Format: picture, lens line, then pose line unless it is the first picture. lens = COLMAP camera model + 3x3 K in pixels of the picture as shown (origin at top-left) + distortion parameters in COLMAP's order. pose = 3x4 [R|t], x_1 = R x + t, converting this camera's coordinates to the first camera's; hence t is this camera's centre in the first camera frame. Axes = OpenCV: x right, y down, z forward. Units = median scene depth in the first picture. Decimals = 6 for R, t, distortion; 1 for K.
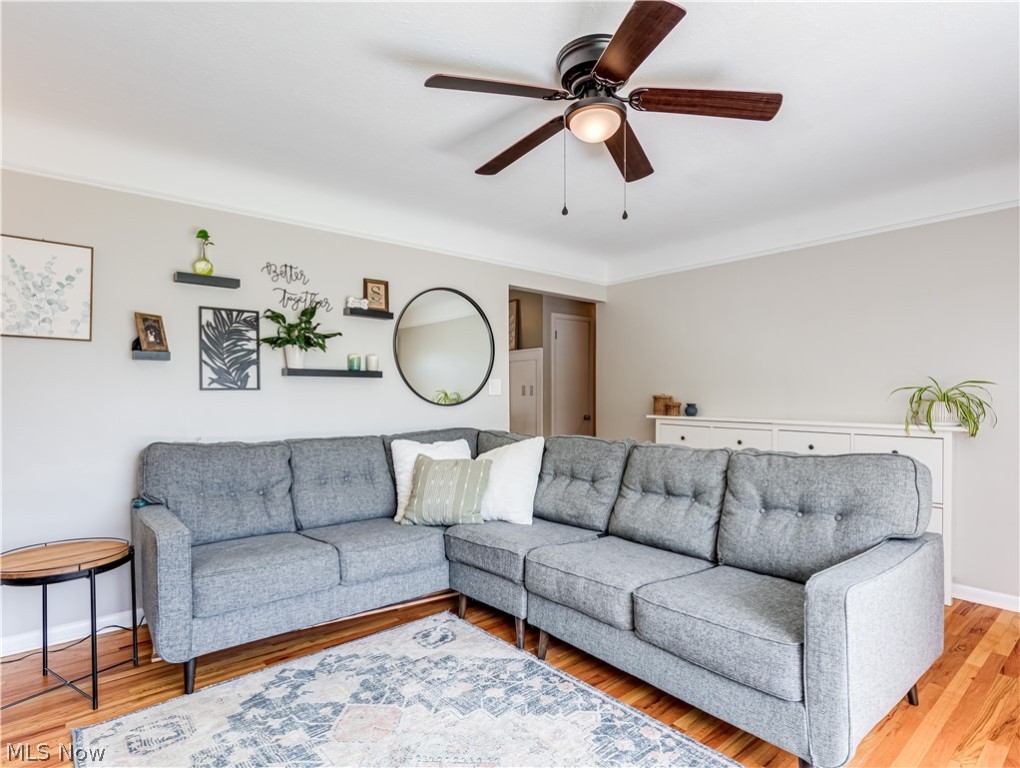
lens RADIAL K [[550.3, 0, 514.6], [0, 550.3, 393.7], [0, 0, 1]] dist [0.005139, 0.001420]
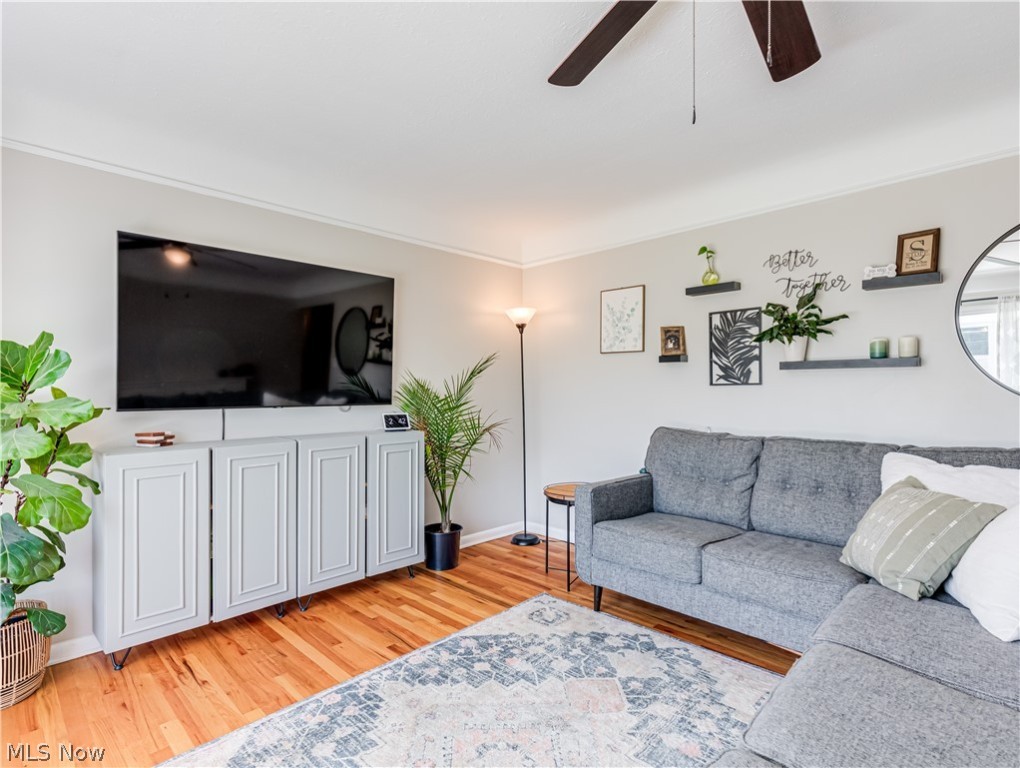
lens RADIAL K [[527.5, 0, 509.4], [0, 527.5, 388.0], [0, 0, 1]] dist [0.011317, -0.001152]
pose [[0.078717, -0.002394, -0.996894, 0.491715], [0.001982, 0.999996, -0.002244, -0.000025], [0.996895, -0.001799, 0.078722, 0.493863]]
